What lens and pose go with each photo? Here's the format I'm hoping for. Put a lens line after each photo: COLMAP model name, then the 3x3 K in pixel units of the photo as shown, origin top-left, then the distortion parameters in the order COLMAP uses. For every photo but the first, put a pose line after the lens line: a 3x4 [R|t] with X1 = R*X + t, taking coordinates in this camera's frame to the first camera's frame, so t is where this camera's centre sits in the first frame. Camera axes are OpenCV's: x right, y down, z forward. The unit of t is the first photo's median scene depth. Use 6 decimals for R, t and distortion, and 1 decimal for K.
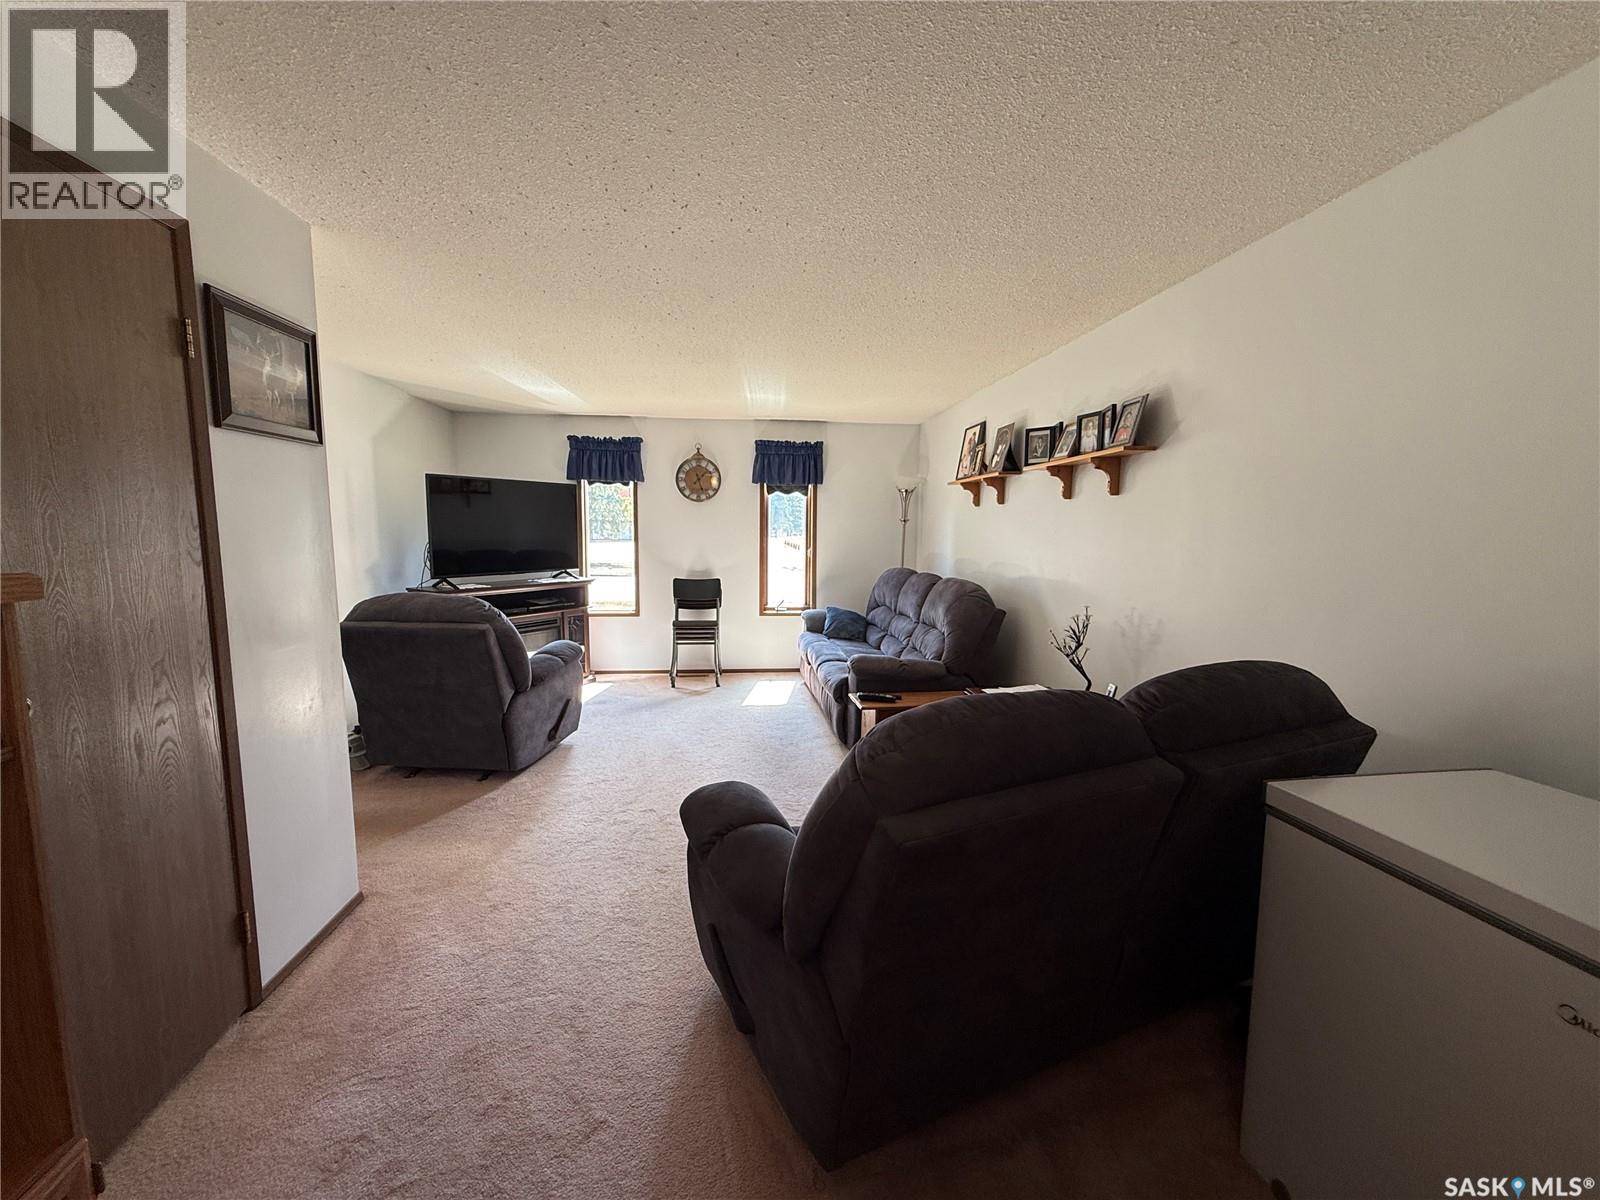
lens RADIAL K [[634.9, 0, 786.3], [0, 634.9, 600.3], [0, 0, 1]] dist [-0.000655, 0.000809]
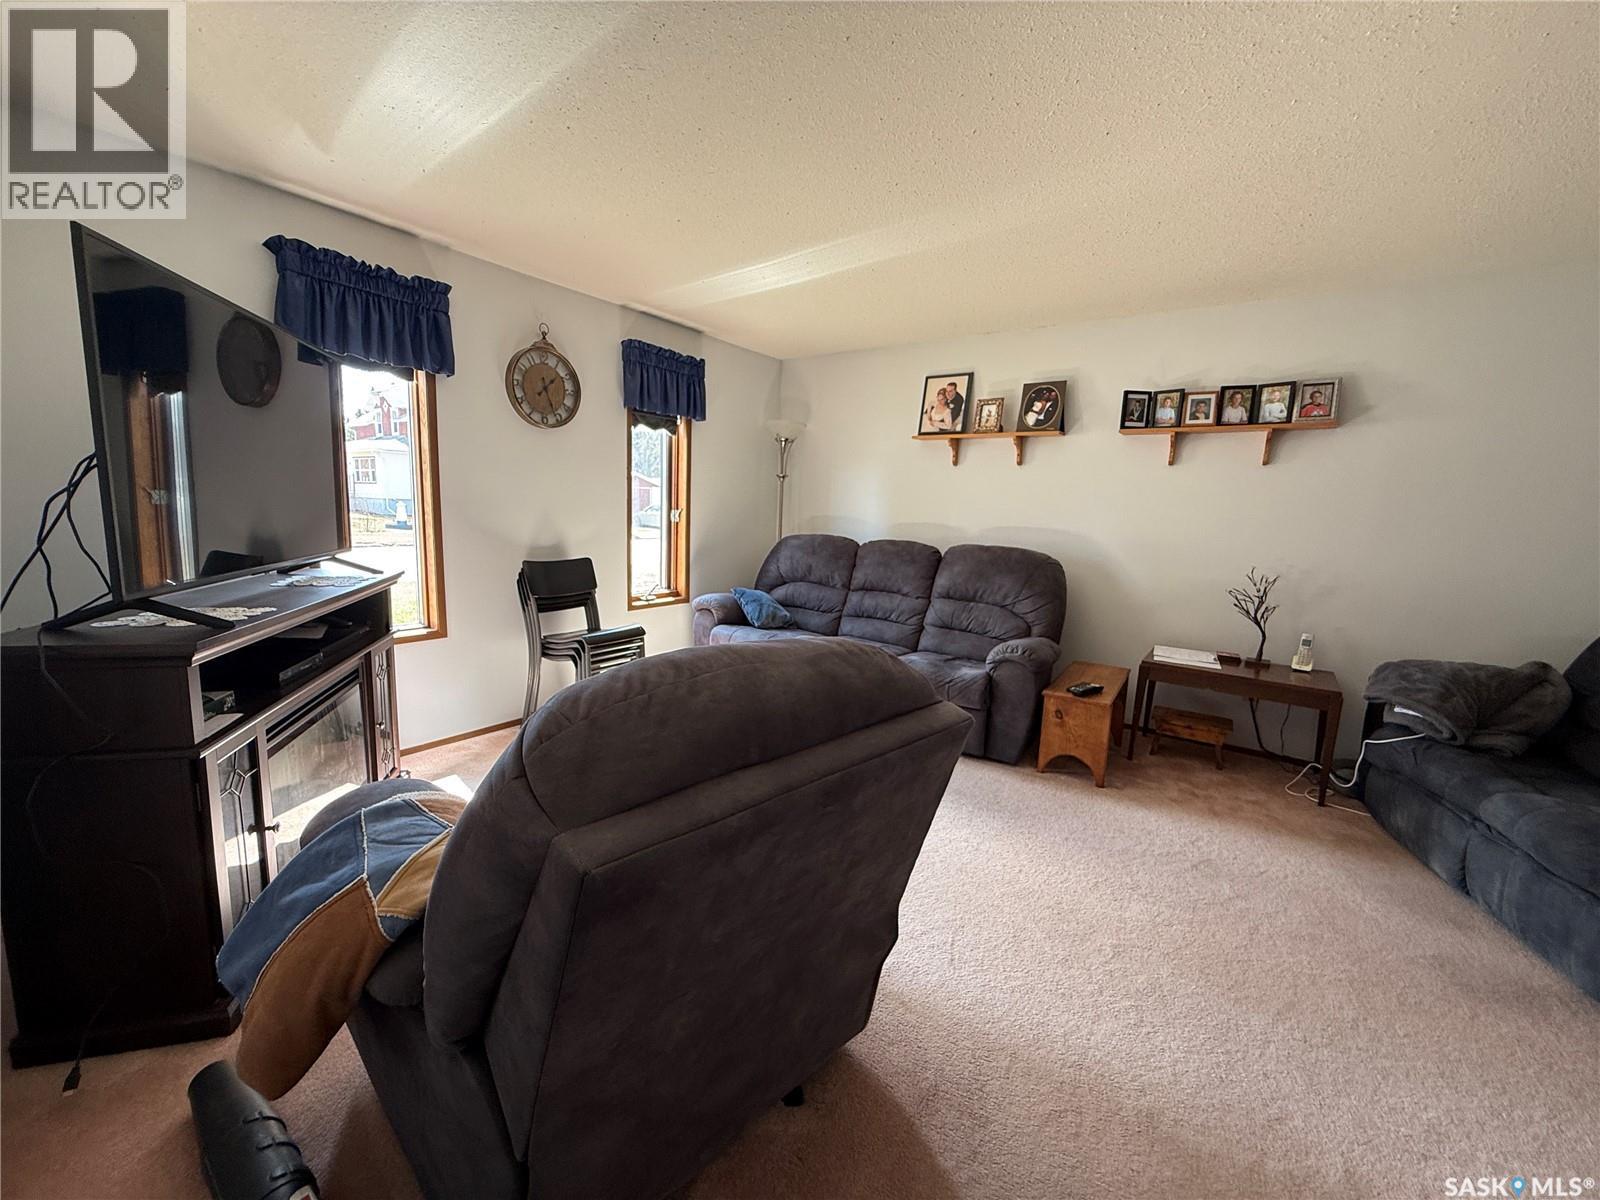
lens RADIAL K [[634.9, 0, 798.8], [0, 634.9, 593.5], [0, 0, 1]] dist [-0.000655, 0.000809]
pose [[0.659076, -0.091316, 0.746512, -0.434540], [0.053105, 0.995774, 0.074922, -0.035428], [-0.750199, -0.009736, 0.661140, 0.444252]]
